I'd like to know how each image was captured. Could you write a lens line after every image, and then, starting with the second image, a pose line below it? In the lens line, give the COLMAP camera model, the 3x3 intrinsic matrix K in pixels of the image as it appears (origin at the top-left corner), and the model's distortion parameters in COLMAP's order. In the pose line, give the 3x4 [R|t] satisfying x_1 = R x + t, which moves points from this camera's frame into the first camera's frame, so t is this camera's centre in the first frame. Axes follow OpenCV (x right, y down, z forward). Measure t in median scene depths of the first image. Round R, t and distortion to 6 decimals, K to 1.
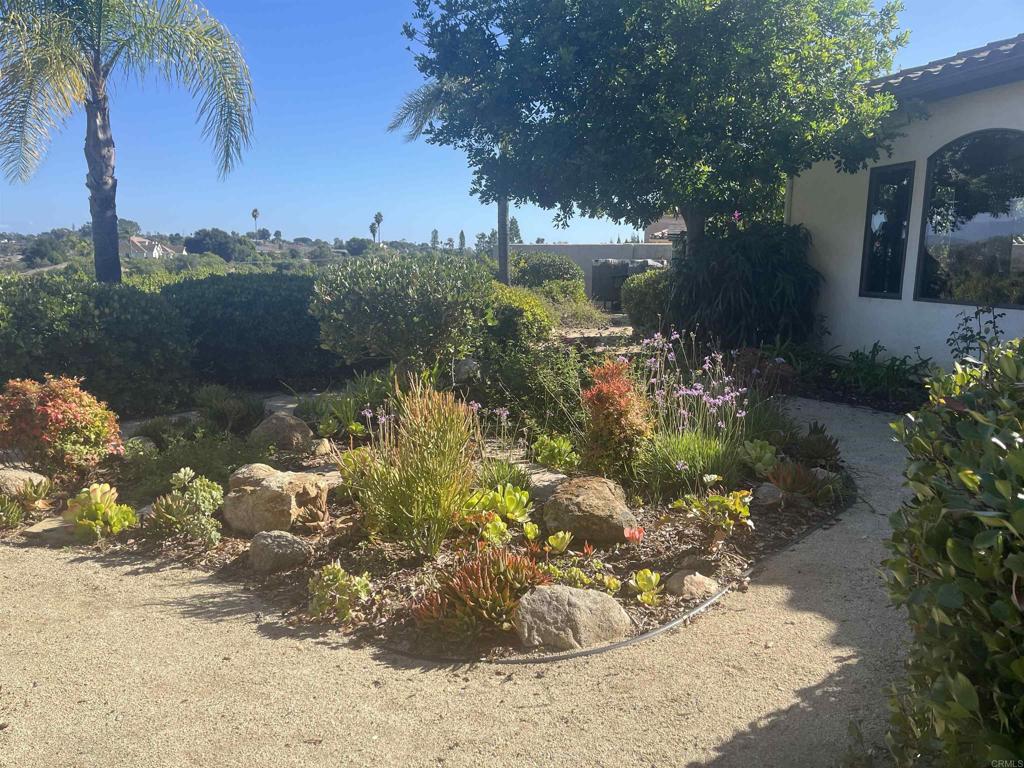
lens RADIAL K [[754.0, 0, 511.6], [0, 754.0, 388.2], [0, 0, 1]] dist [0.105929, -0.133873]
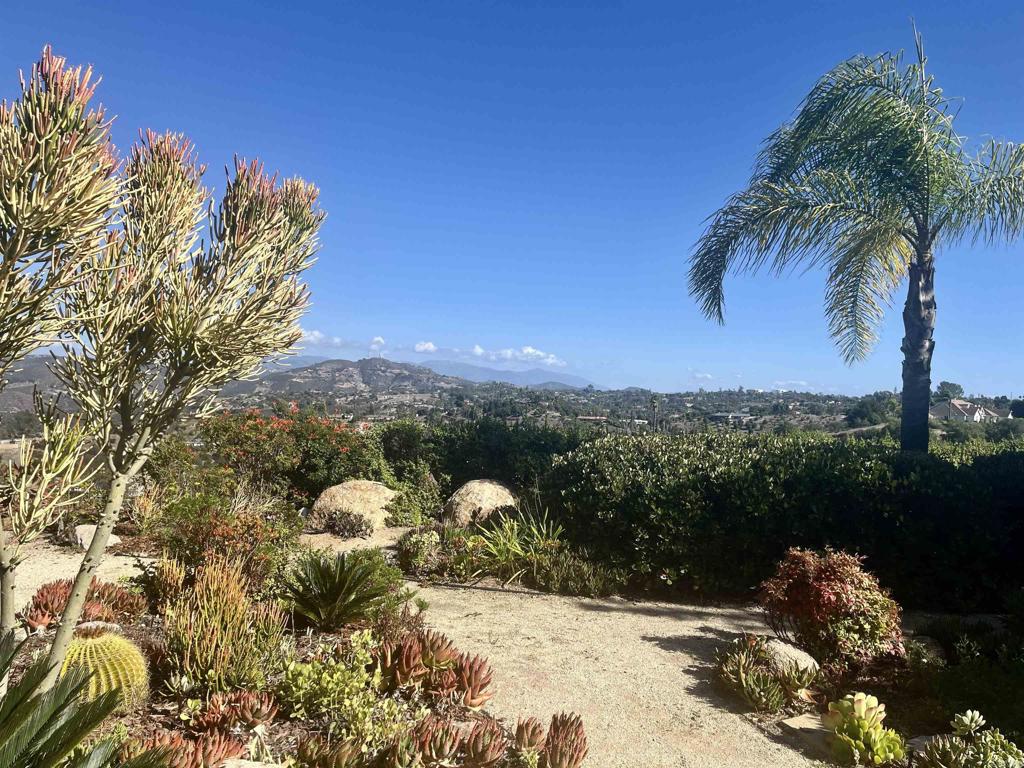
lens RADIAL K [[754.0, 0, 511.6], [0, 754.0, 388.2], [0, 0, 1]] dist [0.105929, -0.133873]
pose [[0.562769, -0.002220, -0.826611, -0.038961], [-0.168976, 0.978571, -0.117669, -0.024735], [0.809159, 0.205898, 0.550335, 0.102835]]
